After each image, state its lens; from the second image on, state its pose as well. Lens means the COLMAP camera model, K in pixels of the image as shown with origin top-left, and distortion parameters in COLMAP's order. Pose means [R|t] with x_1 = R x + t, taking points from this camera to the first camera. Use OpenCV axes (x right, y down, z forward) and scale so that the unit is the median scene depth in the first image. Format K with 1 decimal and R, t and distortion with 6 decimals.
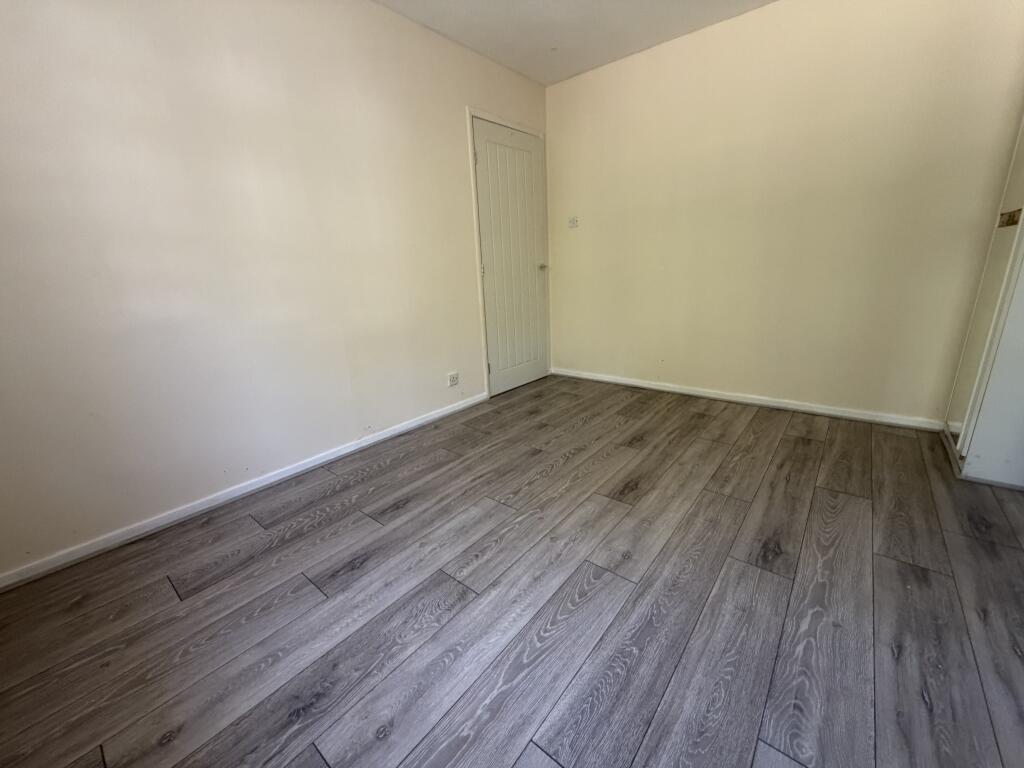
lens RADIAL K [[409.8, 0, 510.2], [0, 409.8, 386.9], [0, 0, 1]] dist [0.001559, 0.000281]
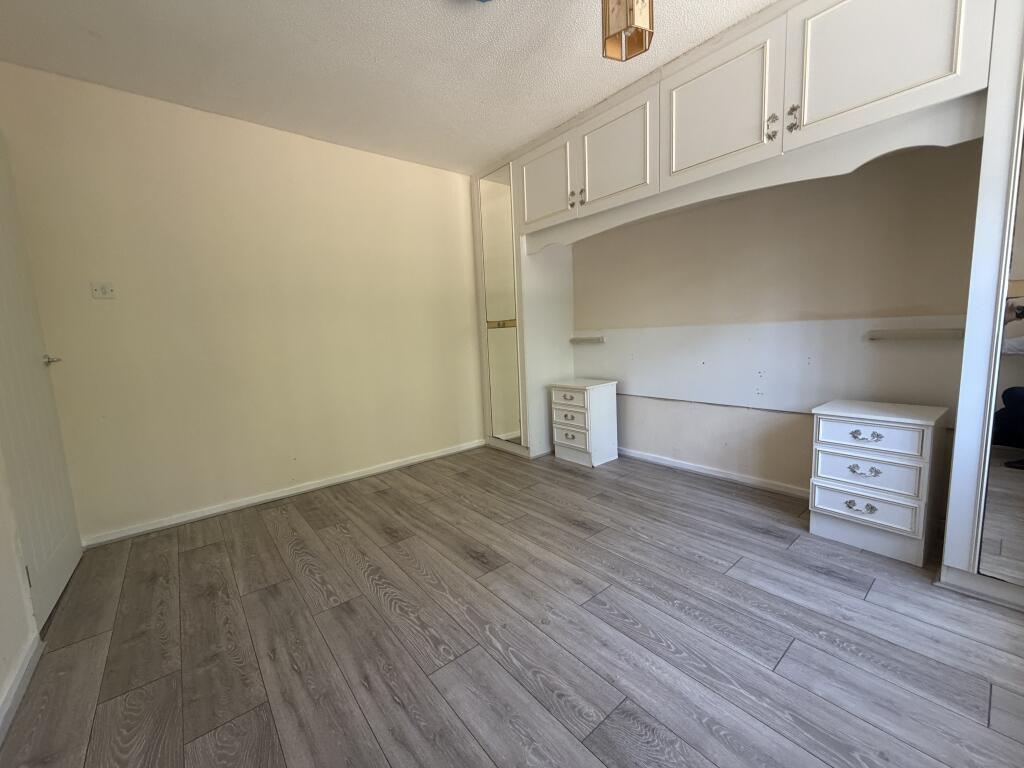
lens RADIAL K [[409.8, 0, 511.0], [0, 409.8, 385.8], [0, 0, 1]] dist [0.001559, 0.000281]
pose [[0.189213, -0.087613, 0.978020, -0.729232], [0.312581, 0.949573, 0.024591, -0.174496], [-0.930855, 0.301057, 0.207058, 0.676383]]
